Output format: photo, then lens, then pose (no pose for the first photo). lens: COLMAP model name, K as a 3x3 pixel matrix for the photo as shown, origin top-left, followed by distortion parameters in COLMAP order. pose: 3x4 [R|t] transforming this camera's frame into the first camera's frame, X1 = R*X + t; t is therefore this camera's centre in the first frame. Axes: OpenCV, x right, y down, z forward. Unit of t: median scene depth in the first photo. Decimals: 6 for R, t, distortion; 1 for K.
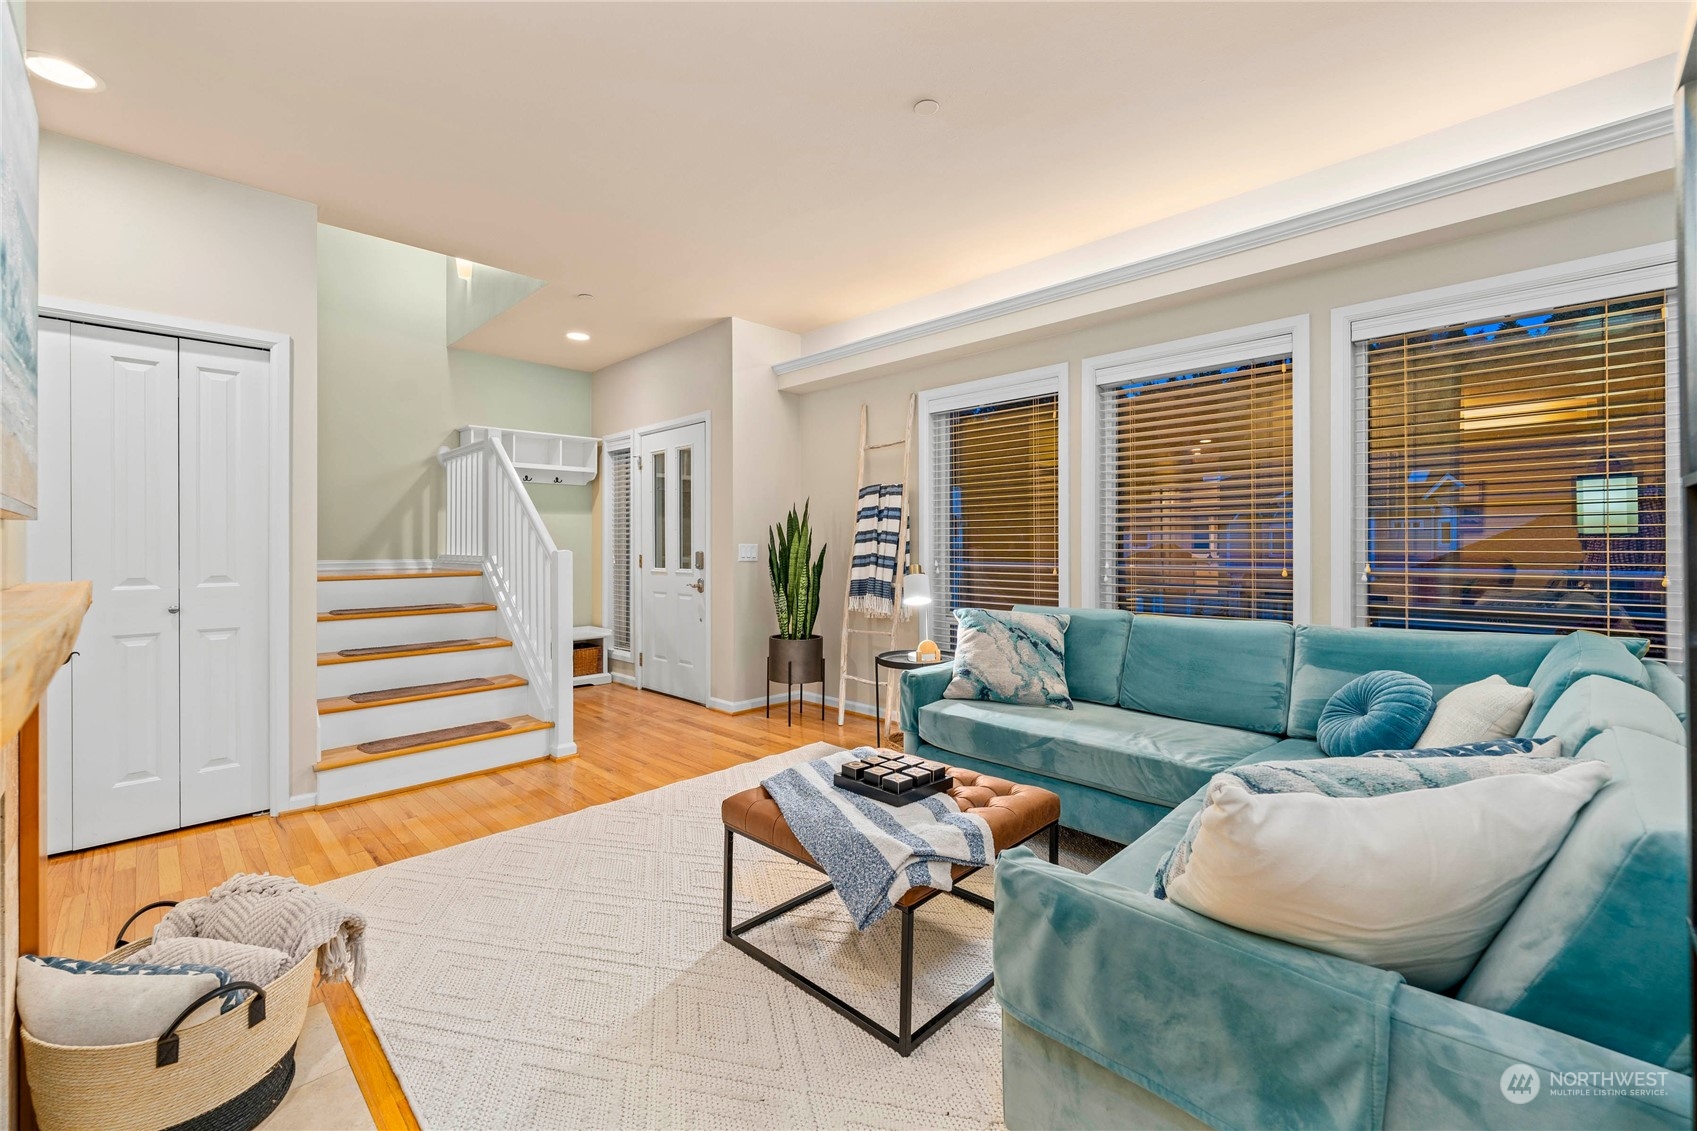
lens RADIAL K [[697.3, 0, 857.8], [0, 697.3, 543.6], [0, 0, 1]] dist [0.001988, -0.000274]
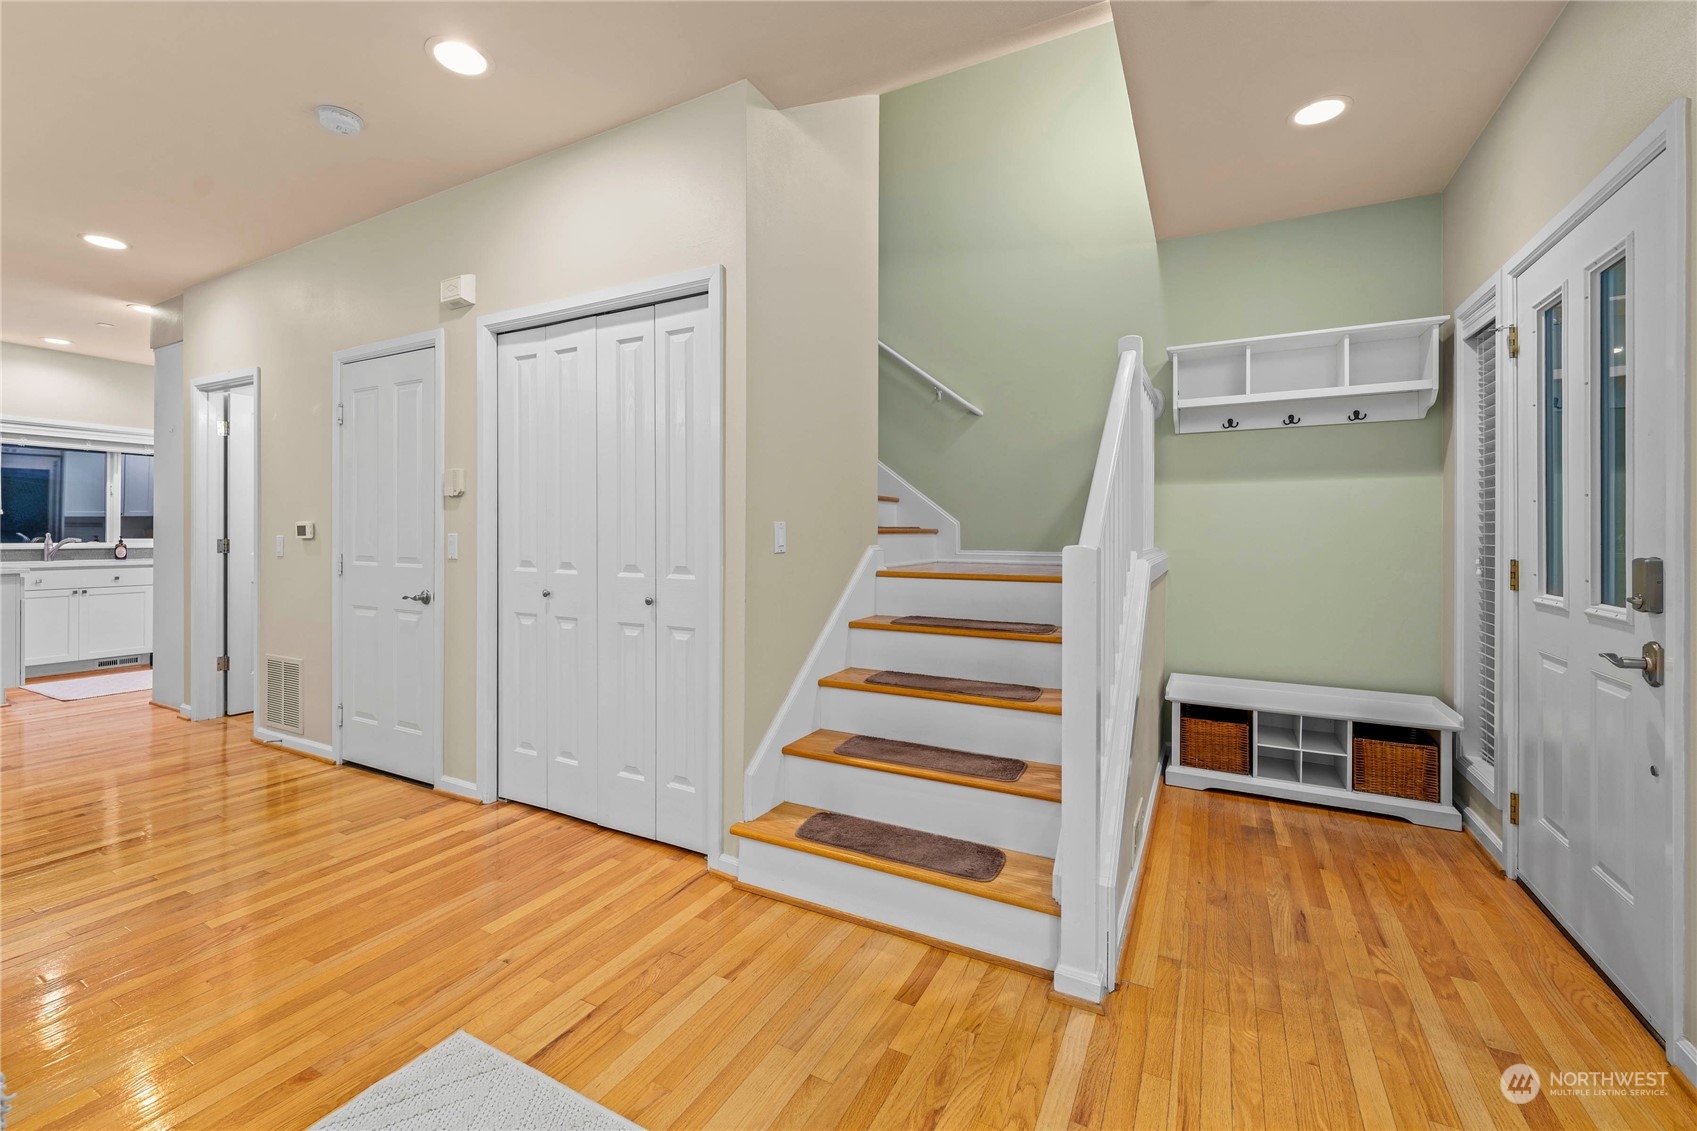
lens RADIAL K [[697.3, 0, 859.1], [0, 697.3, 529.0], [0, 0, 1]] dist [0.001988, -0.000274]
pose [[0.265281, -0.001504, -0.964170, -0.015048], [-0.004317, 0.999987, -0.002748, 0.001058], [0.964162, 0.004891, 0.265271, 0.744518]]
